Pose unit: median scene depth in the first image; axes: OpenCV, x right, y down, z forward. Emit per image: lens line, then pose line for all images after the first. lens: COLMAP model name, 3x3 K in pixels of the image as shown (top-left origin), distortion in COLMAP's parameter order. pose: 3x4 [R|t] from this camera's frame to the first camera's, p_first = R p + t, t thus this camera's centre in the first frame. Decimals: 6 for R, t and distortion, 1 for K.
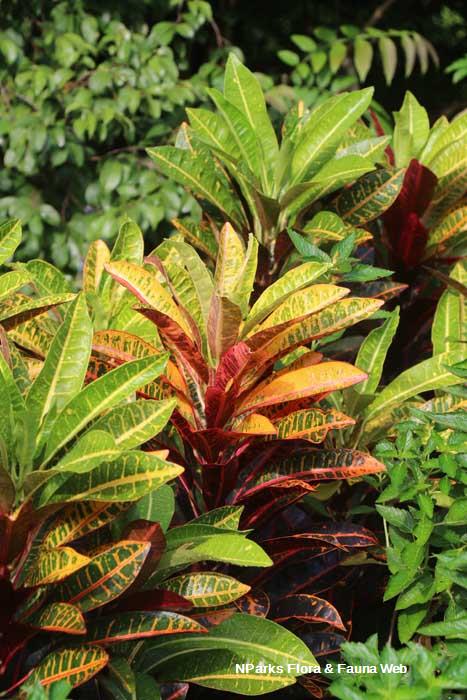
lens RADIAL K [[2249.0, 0, 233.9], [0, 2249.0, 349.5], [0, 0, 1]] dist [0.585328, 0.000000]
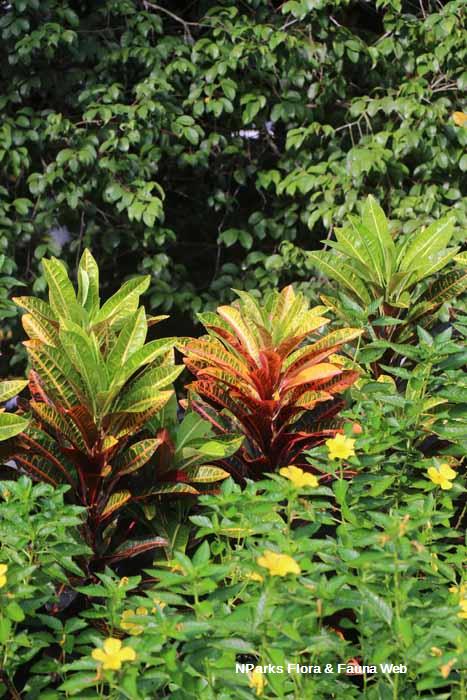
lens RADIAL K [[2178.5, 0, 233.4], [0, 2178.5, 350.0], [0, 0, 1]] dist [0.097145, 0.000000]
pose [[0.950641, 0.026948, -0.309120, 0.549129], [-0.052584, 0.995803, -0.074903, 0.138073], [0.305804, 0.087460, 0.948069, -0.657060]]
